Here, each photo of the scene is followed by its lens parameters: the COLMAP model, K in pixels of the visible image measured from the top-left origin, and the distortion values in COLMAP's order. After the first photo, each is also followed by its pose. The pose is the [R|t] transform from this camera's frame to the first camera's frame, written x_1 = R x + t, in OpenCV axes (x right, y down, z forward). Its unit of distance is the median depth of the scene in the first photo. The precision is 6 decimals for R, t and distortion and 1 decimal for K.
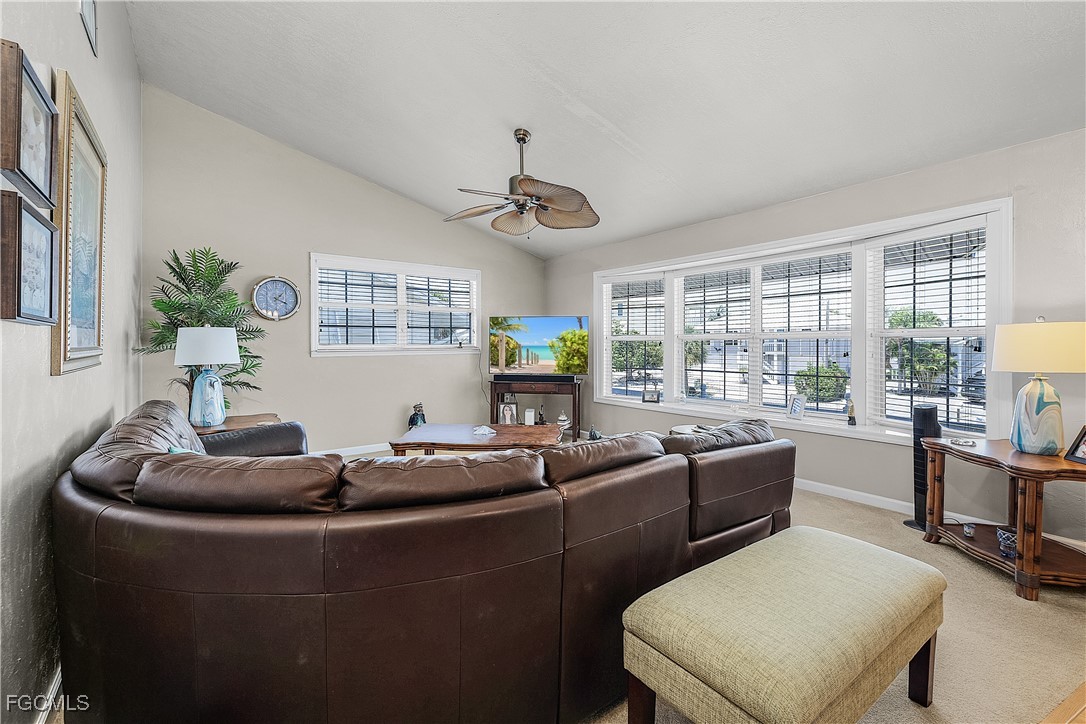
lens RADIAL K [[476.5, 0, 542.5], [0, 476.5, 346.8], [0, 0, 1]] dist [-0.001290, 0.000080]
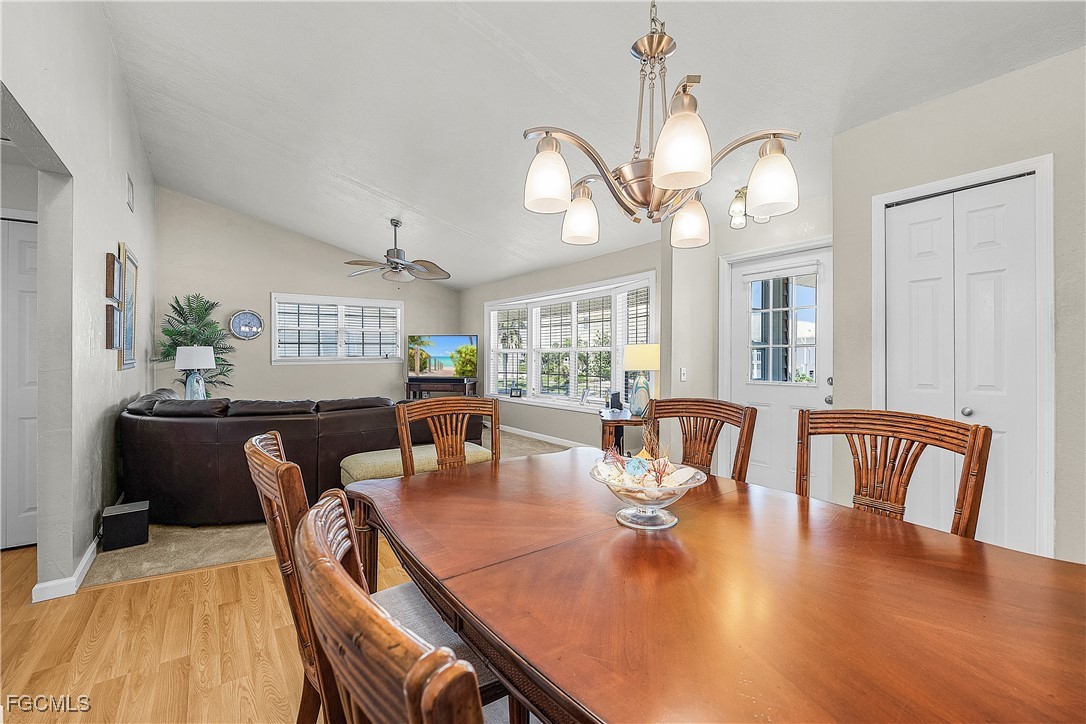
lens RADIAL K [[467.7, 0, 546.2], [0, 467.7, 354.7], [0, 0, 1]] dist [0.000453, 0.000355]
pose [[0.999990, -0.002823, -0.003597, 0.302207], [0.002809, 0.999987, -0.004137, -0.001023], [0.003609, 0.004127, 0.999985, -0.358854]]
